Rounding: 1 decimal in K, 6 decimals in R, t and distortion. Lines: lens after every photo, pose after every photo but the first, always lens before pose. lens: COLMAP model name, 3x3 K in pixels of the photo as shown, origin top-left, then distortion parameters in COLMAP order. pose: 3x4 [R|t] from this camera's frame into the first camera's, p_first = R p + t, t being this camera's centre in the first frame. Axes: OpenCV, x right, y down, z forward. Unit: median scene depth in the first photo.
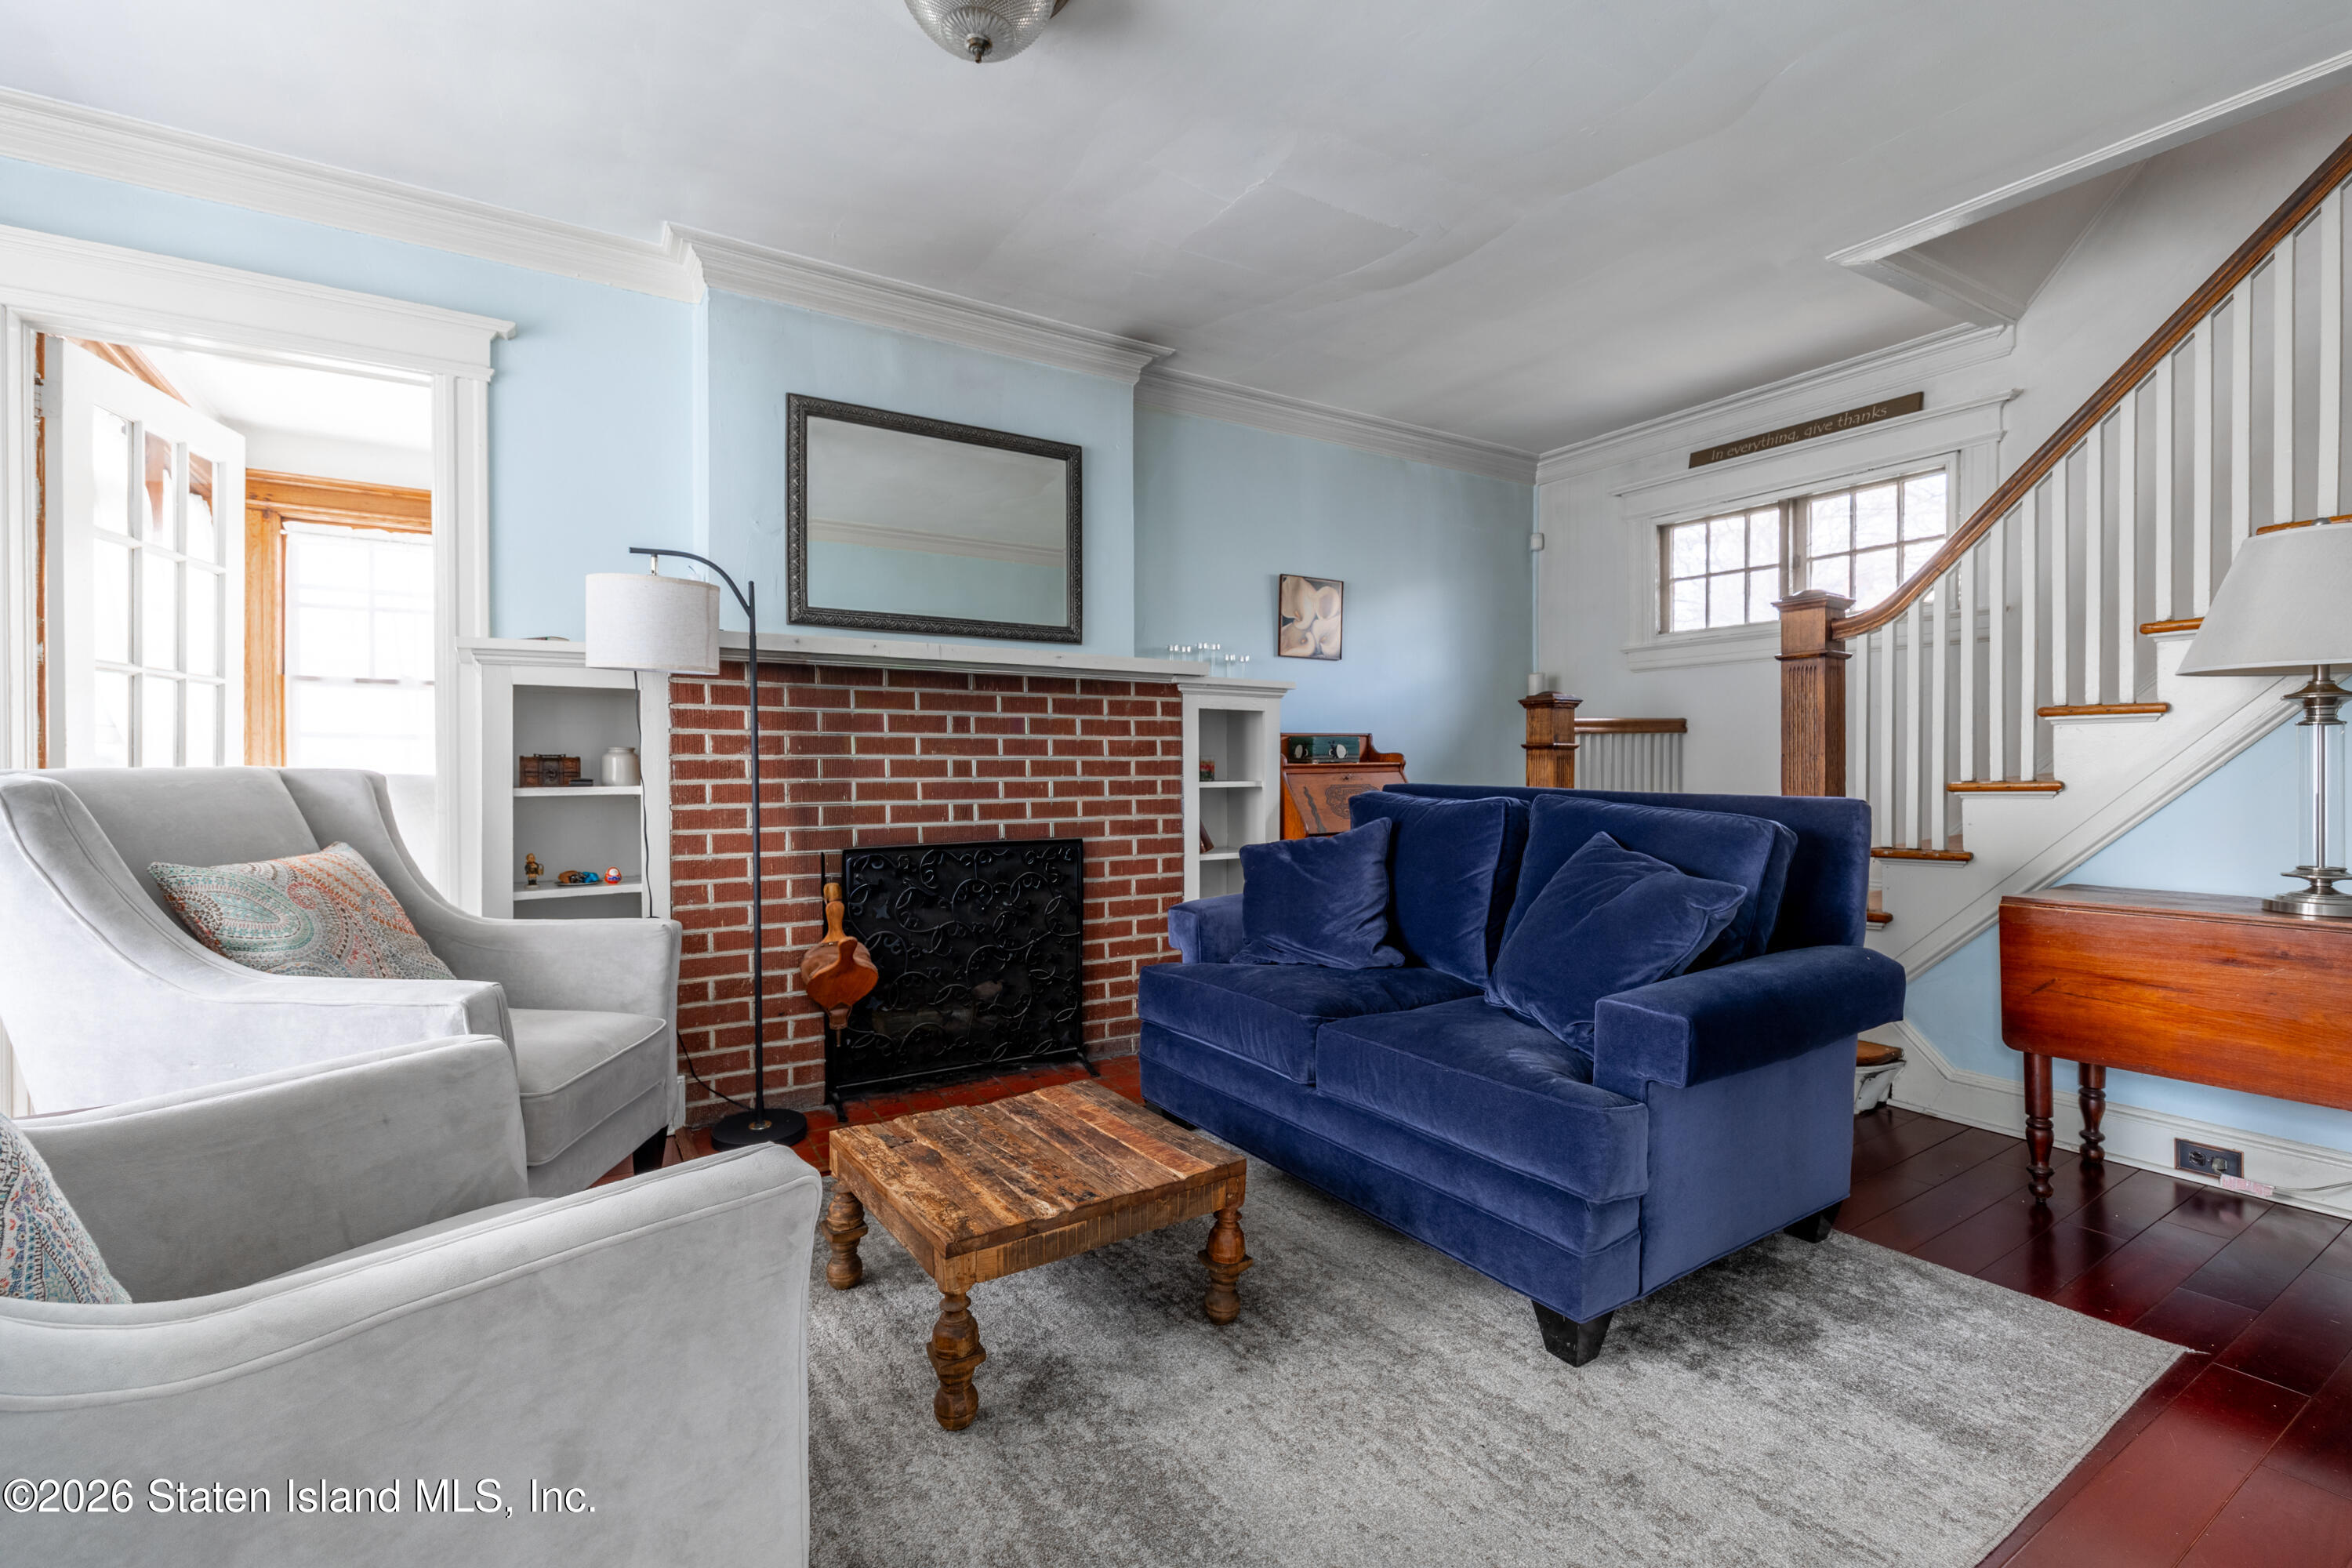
lens RADIAL K [[1050.3, 0, 1176.0], [0, 1050.3, 784.0], [0, 0, 1]] dist [-0.000965, 0.000583]
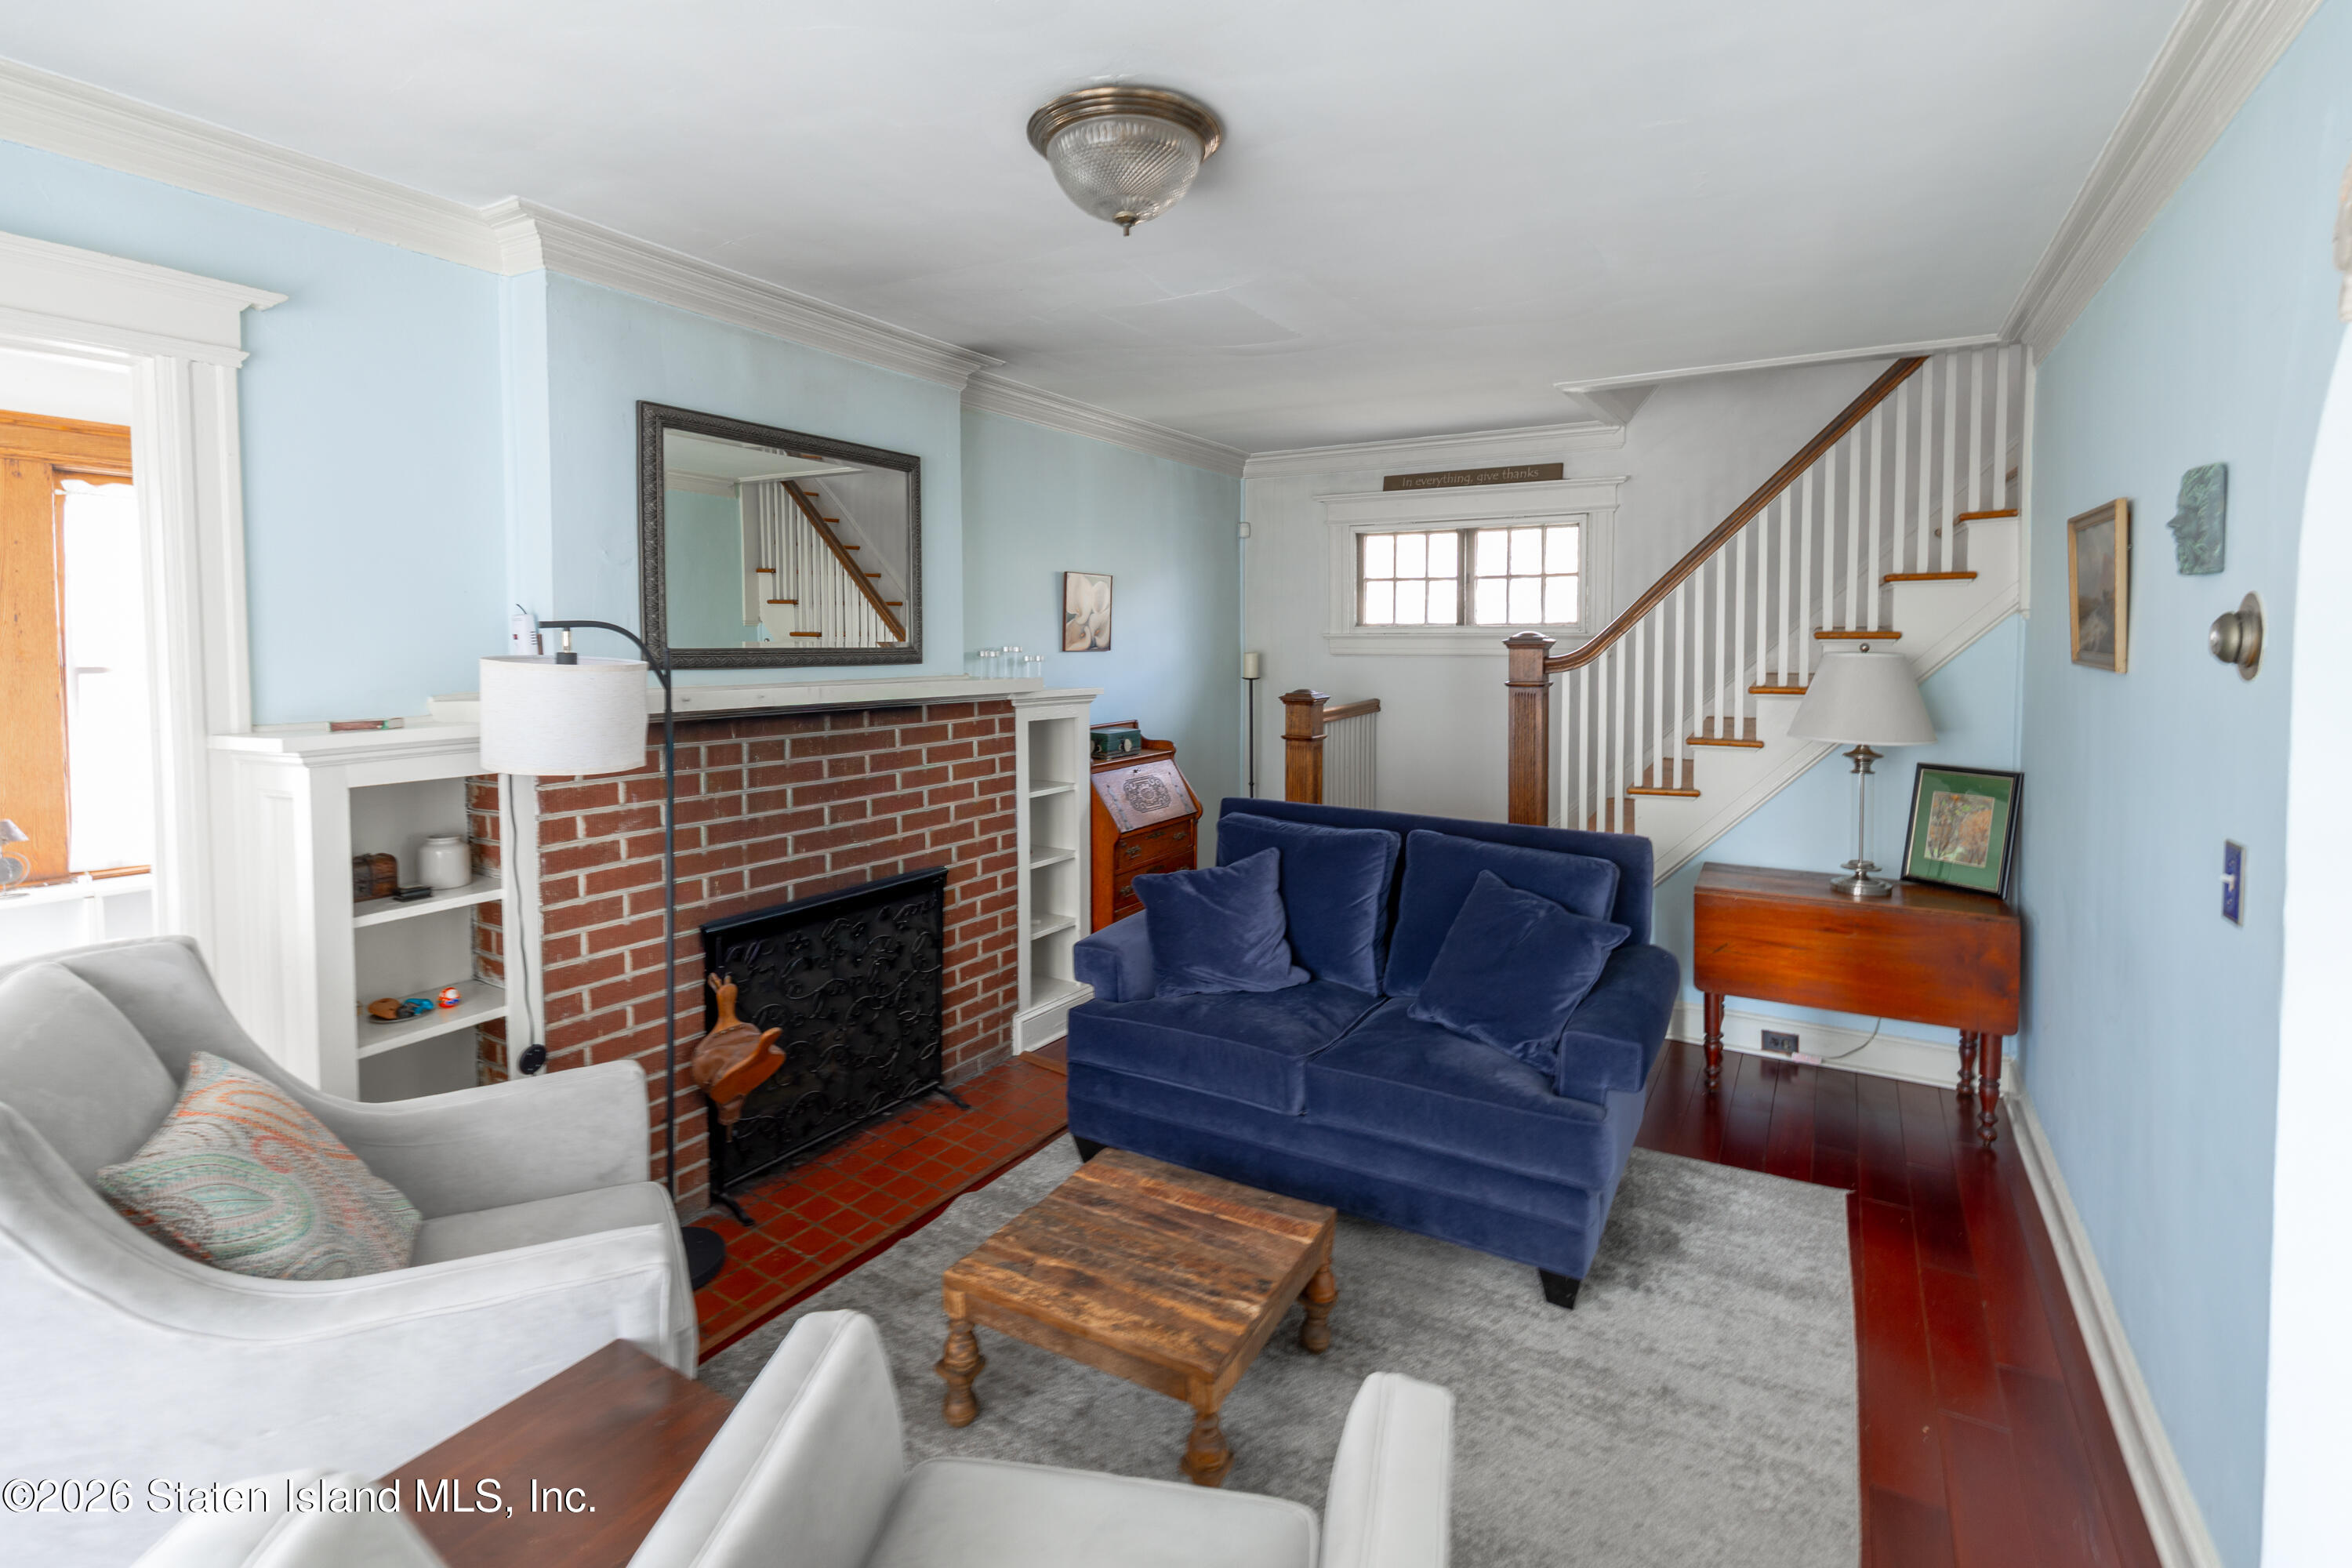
lens RADIAL K [[1090.5, 0, 1181.9], [0, 1090.5, 687.4], [0, 0, 1]] dist [-0.008168, 0.005371]
pose [[0.890500, -0.020691, 0.454512, -0.416210], [0.005886, 0.999406, 0.033965, -0.180027], [-0.454945, -0.027571, 0.890093, 0.002818]]
